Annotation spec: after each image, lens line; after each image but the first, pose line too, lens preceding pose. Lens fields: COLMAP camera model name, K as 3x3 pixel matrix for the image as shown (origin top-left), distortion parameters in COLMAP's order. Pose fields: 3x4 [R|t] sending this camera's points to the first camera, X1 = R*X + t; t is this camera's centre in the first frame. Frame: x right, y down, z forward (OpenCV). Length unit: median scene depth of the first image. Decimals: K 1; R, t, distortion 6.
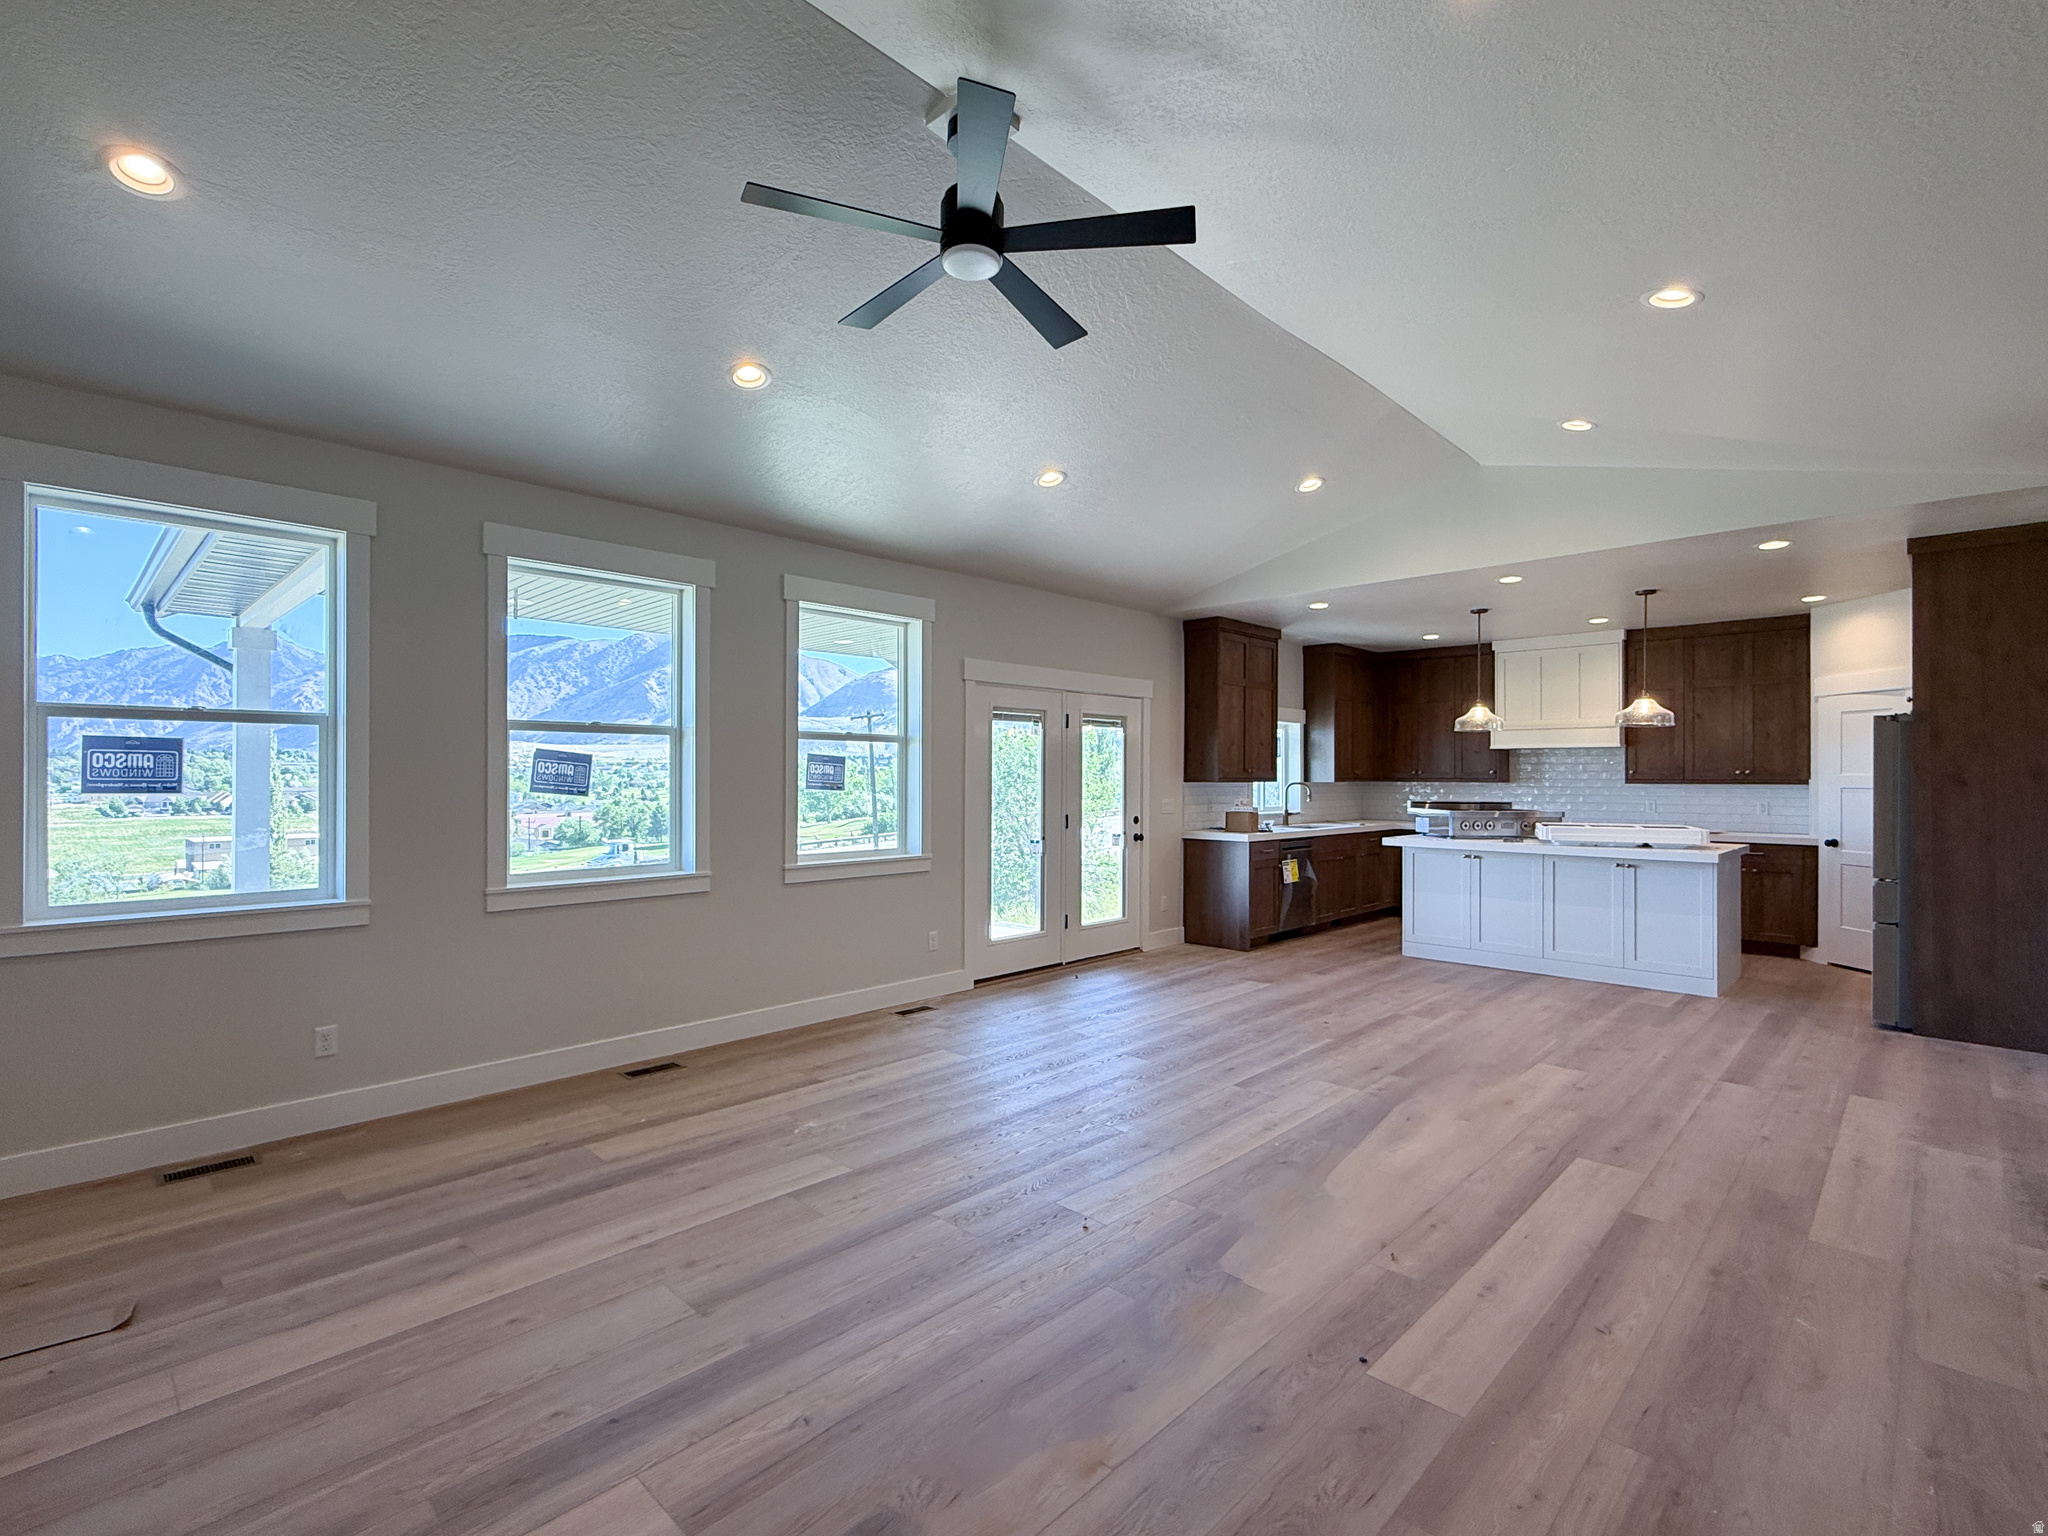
lens RADIAL K [[950.5, 0, 1022.7], [0, 950.5, 770.5], [0, 0, 1]] dist [-0.002411, 0.000361]
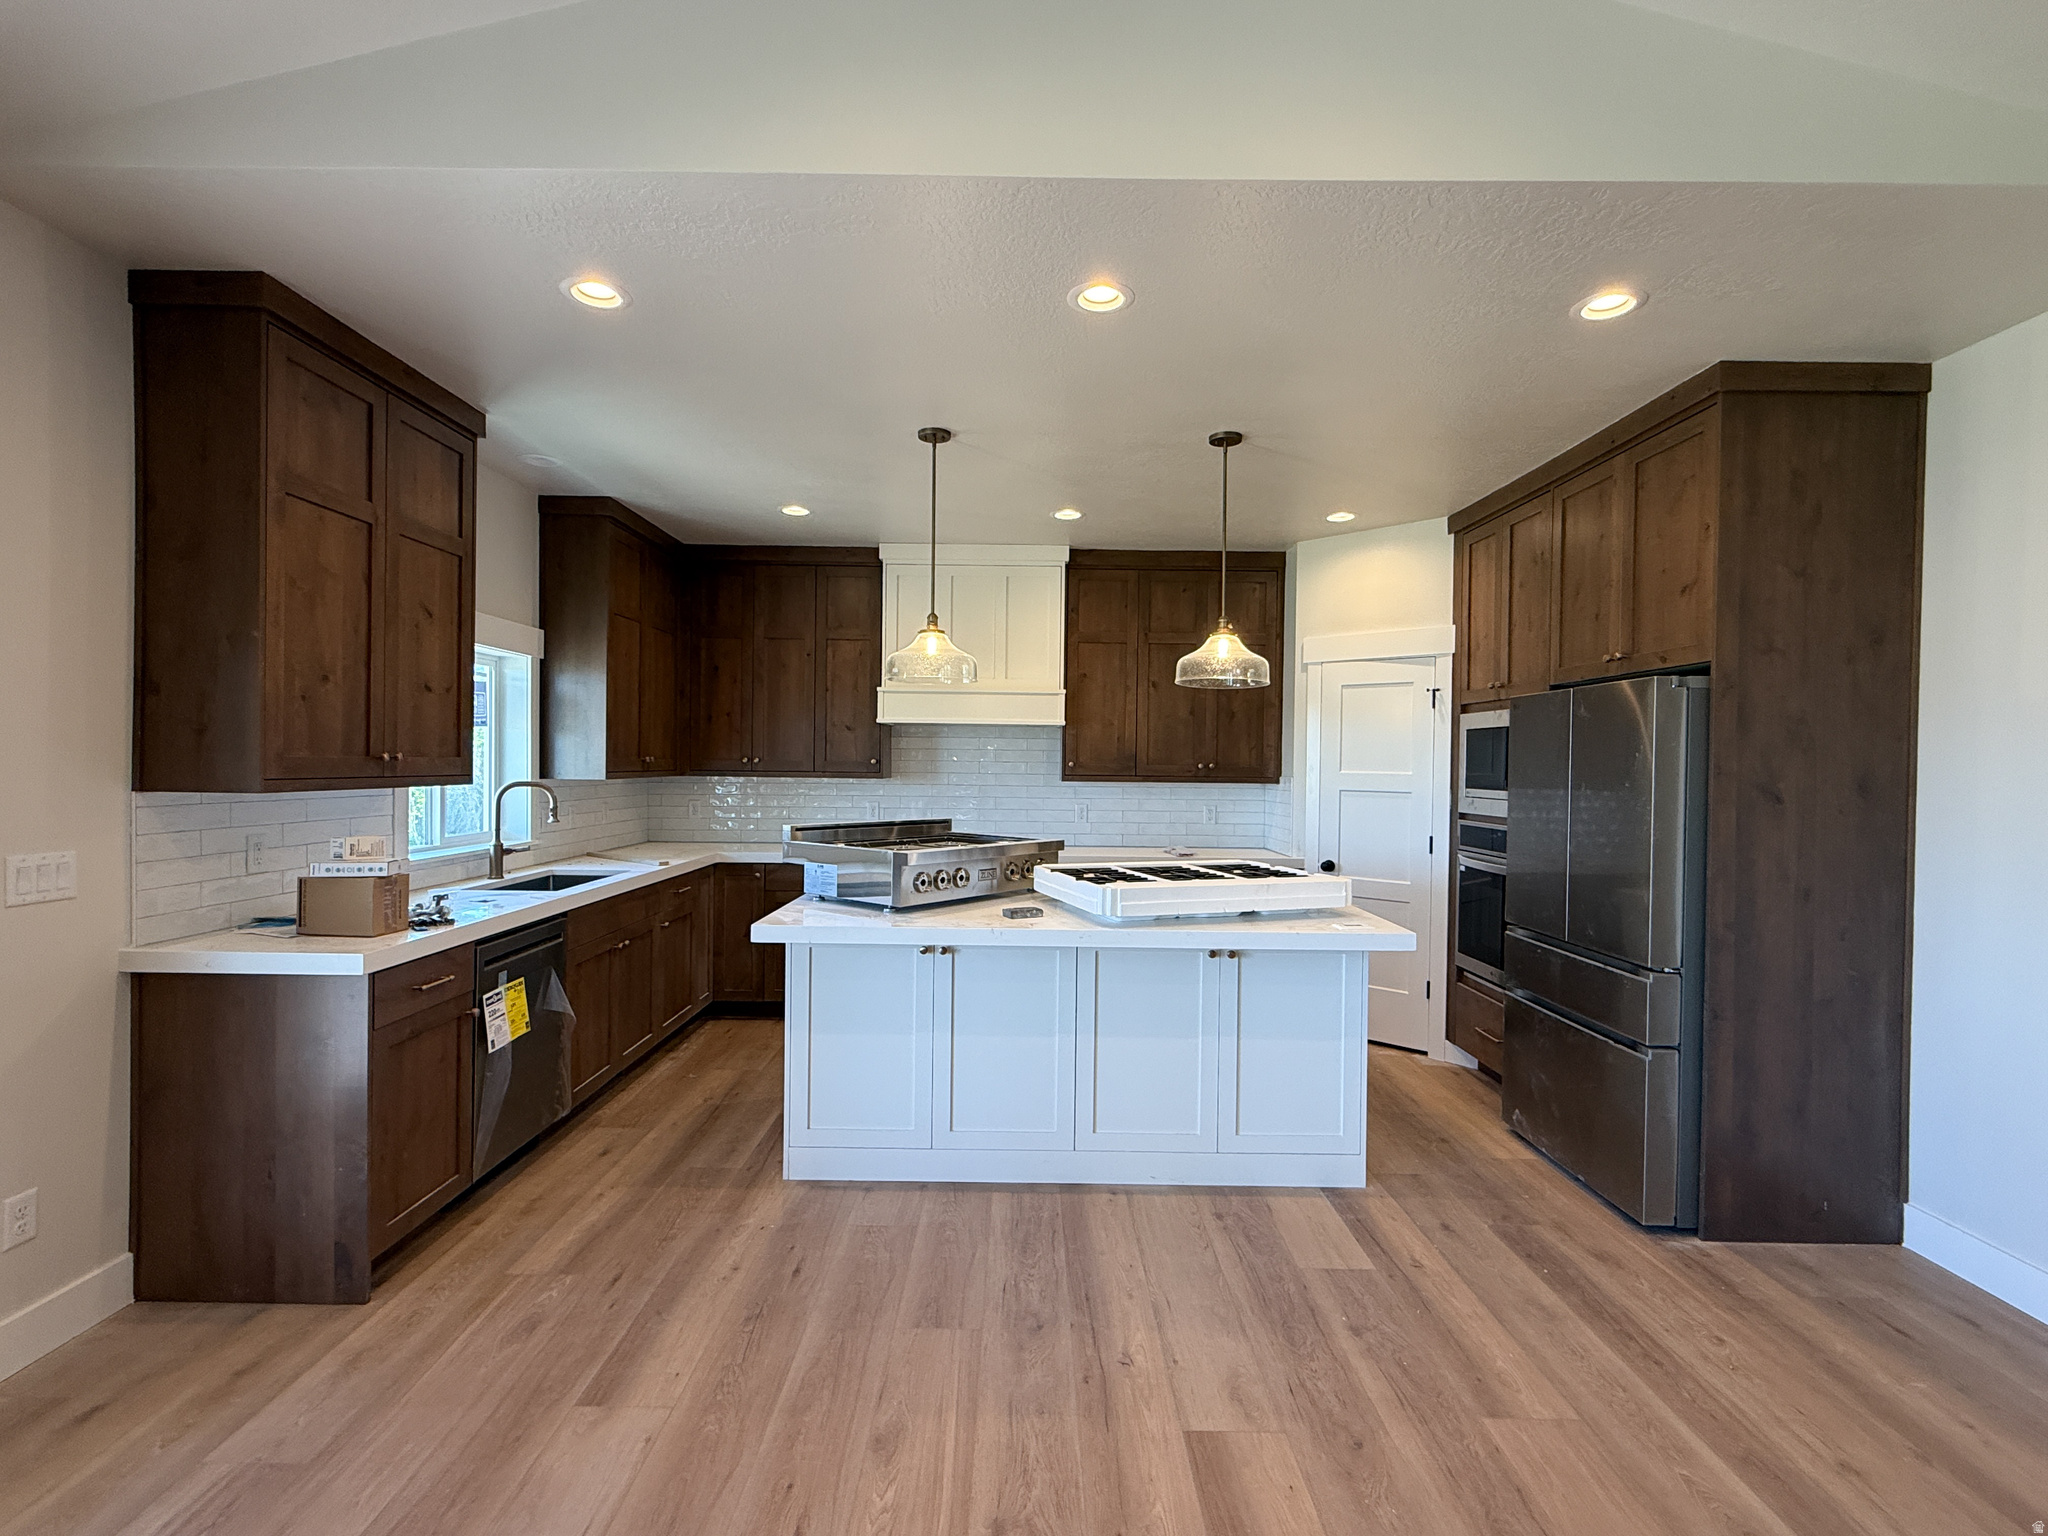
lens RADIAL K [[945.2, 0, 1026.9], [0, 945.2, 771.1], [0, 0, 1]] dist [0.001021, 0.000239]
pose [[0.715078, -0.001141, 0.699044, 0.160690], [-0.014648, 0.999755, 0.016616, -0.003948], [-0.698891, -0.022121, 0.714886, 0.565222]]
